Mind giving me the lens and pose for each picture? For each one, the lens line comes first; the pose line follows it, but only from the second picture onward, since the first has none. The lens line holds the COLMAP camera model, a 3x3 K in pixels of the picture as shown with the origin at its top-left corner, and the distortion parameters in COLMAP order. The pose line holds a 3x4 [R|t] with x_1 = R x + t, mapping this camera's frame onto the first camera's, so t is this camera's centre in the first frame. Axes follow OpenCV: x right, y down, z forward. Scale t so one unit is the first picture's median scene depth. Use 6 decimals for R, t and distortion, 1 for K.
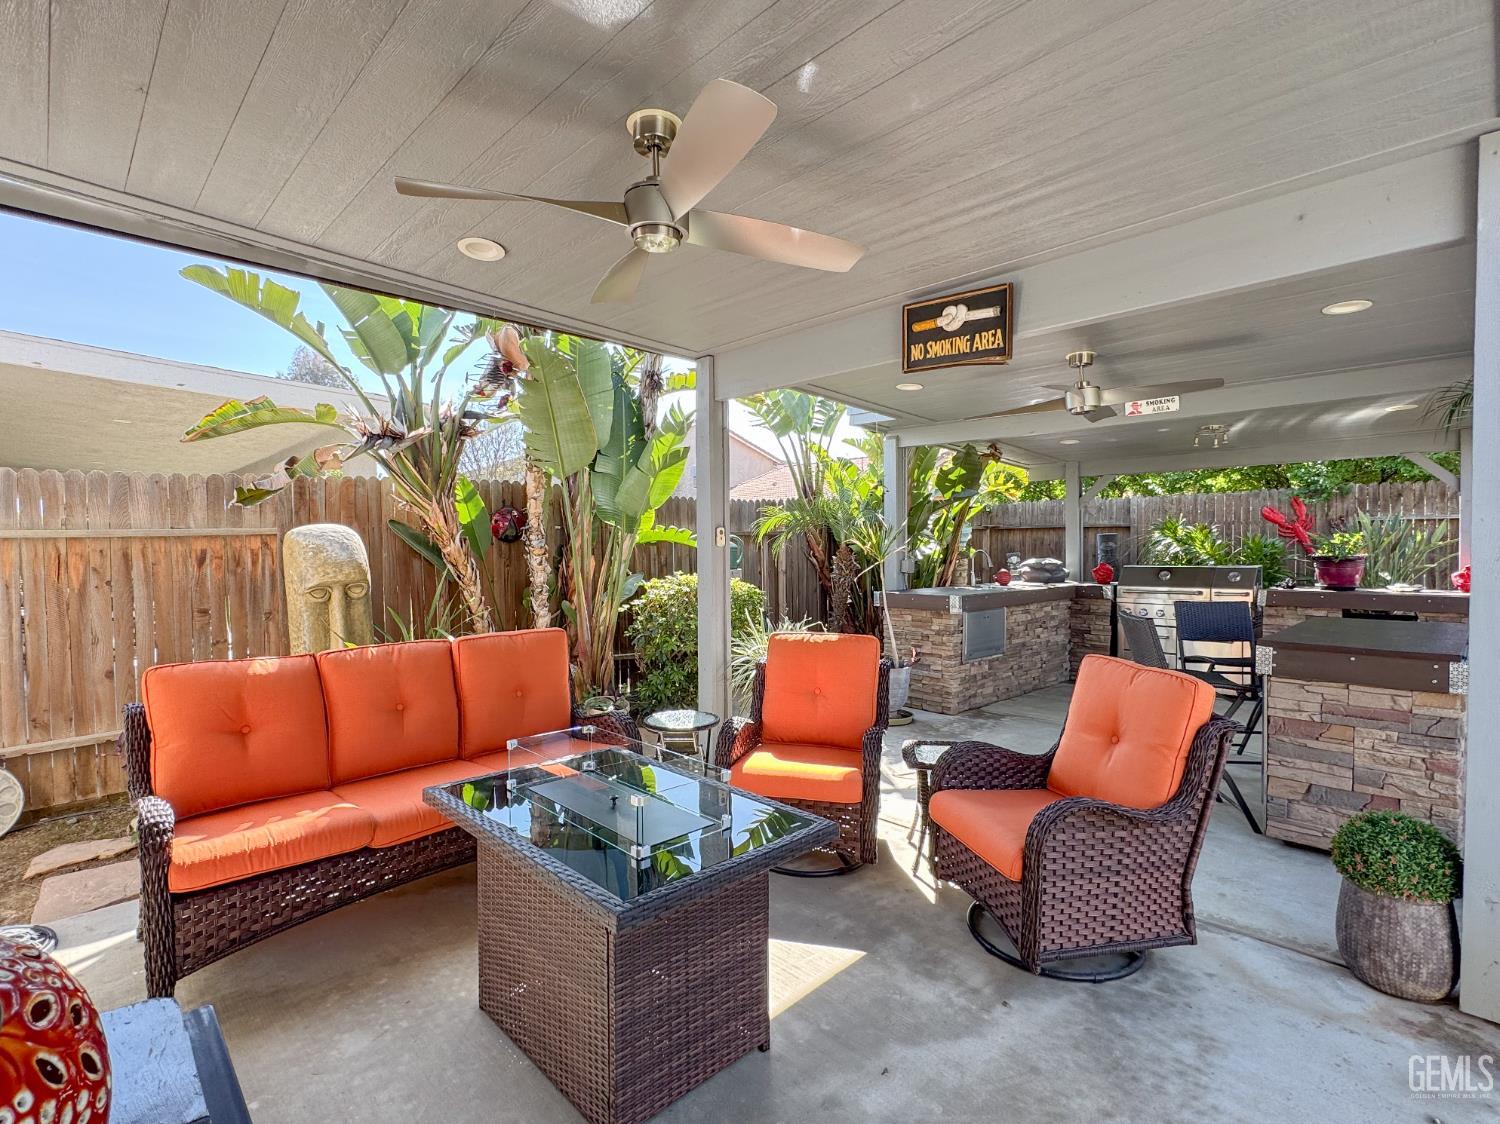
lens RADIAL K [[730.4, 0, 749.4], [0, 730.4, 562.4], [0, 0, 1]] dist [-0.003682, -0.000133]
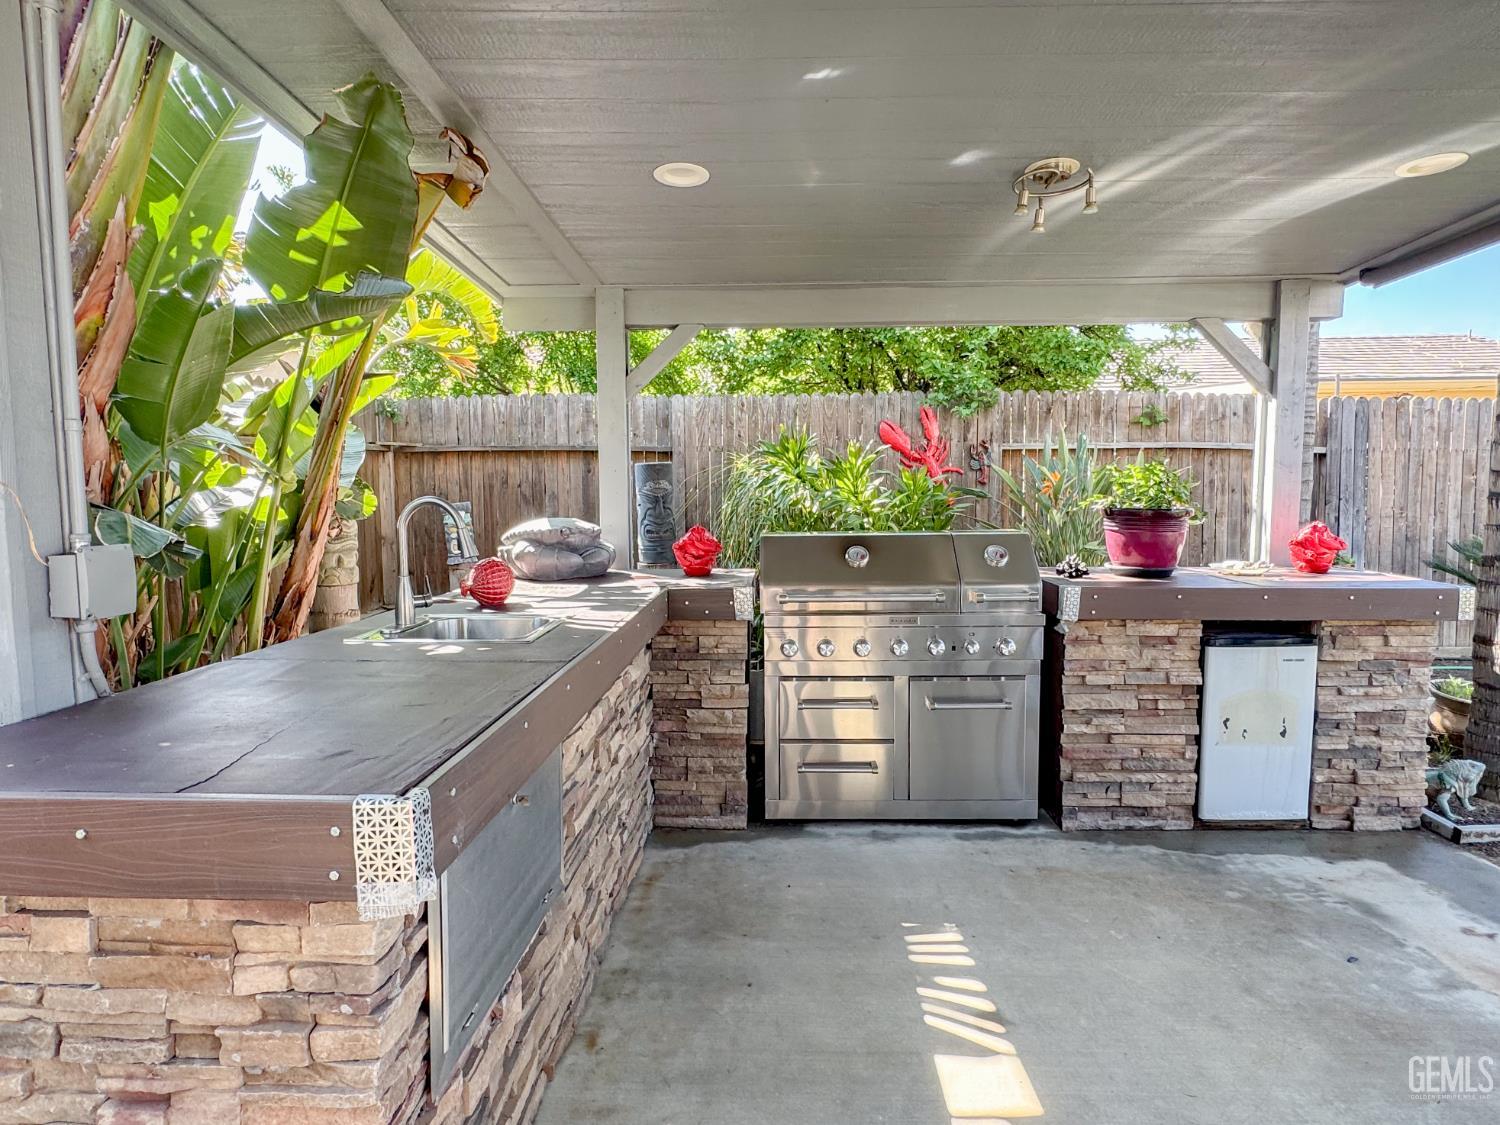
lens RADIAL K [[859.3, 0, 746.2], [0, 859.3, 559.3], [0, 0, 1]] dist [-0.001919, -0.000757]
pose [[0.730366, -0.052779, 0.681014, 0.297098], [0.013214, 0.997915, 0.063167, -0.021621], [-0.682928, -0.037137, 0.729541, 1.124009]]
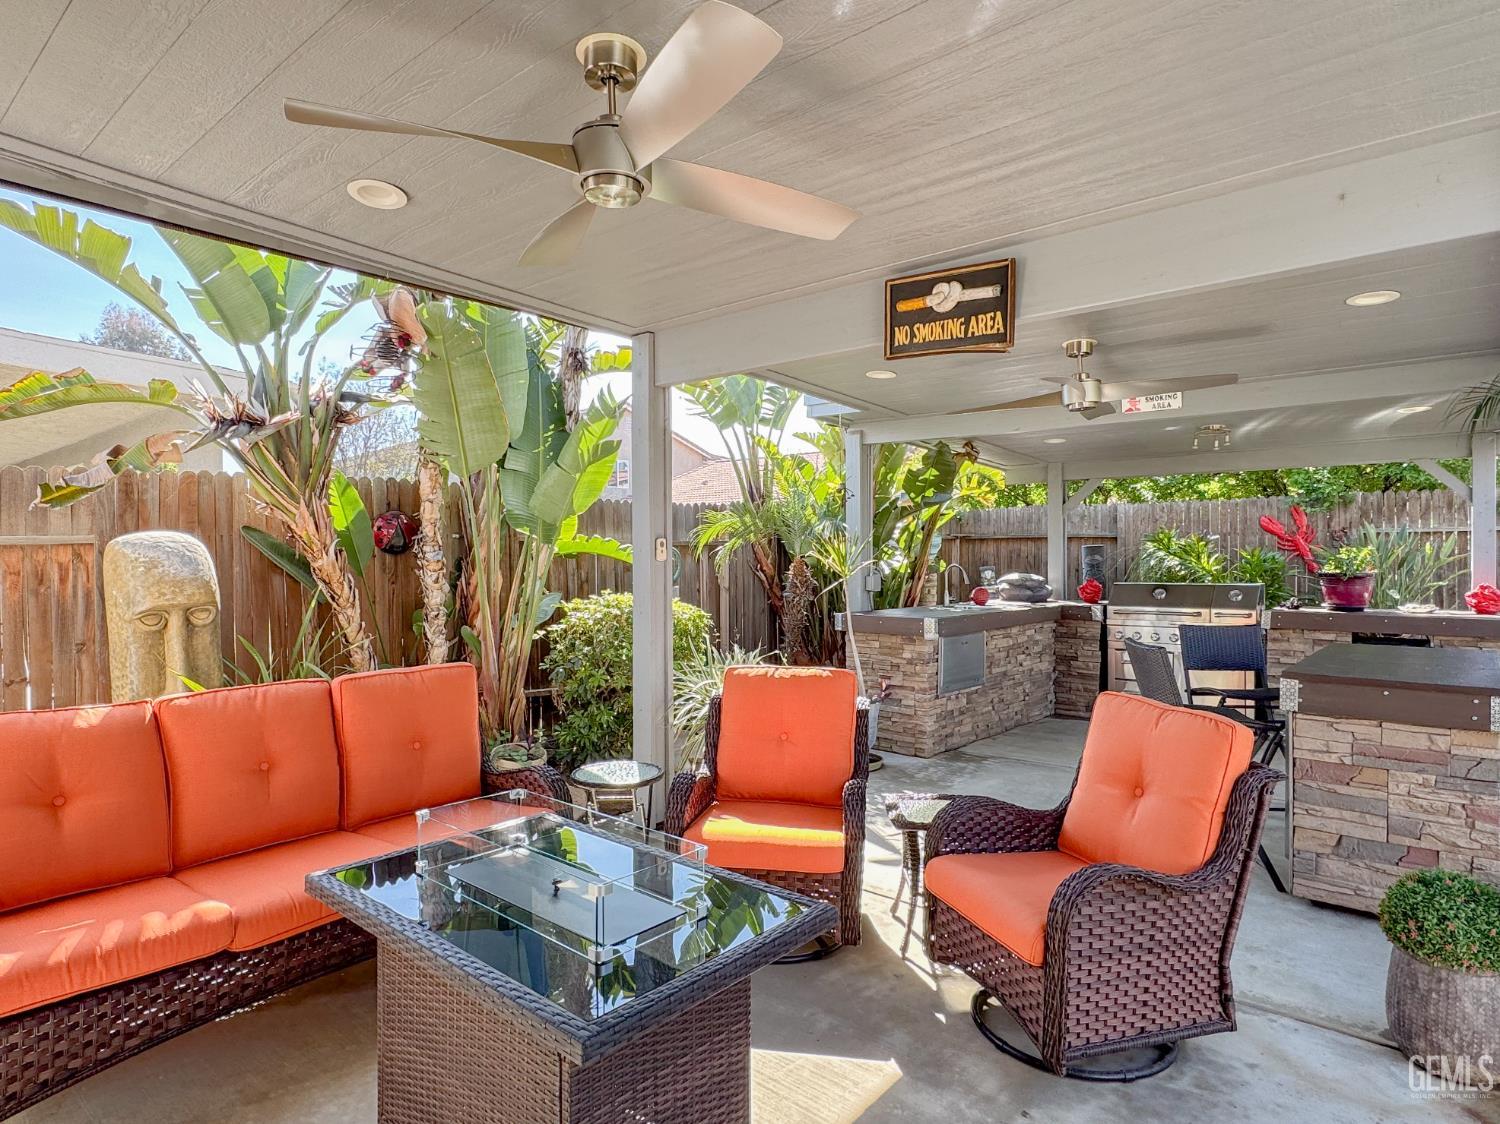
lens RADIAL K [[859.3, 0, 746.7], [0, 859.3, 560.4], [0, 0, 1]] dist [-0.001919, -0.000757]
pose [[0.996108, 0.003968, 0.088054, -0.030466], [-0.002562, 0.999868, -0.016074, -0.007635], [-0.088106, 0.015786, 0.995986, 0.018234]]
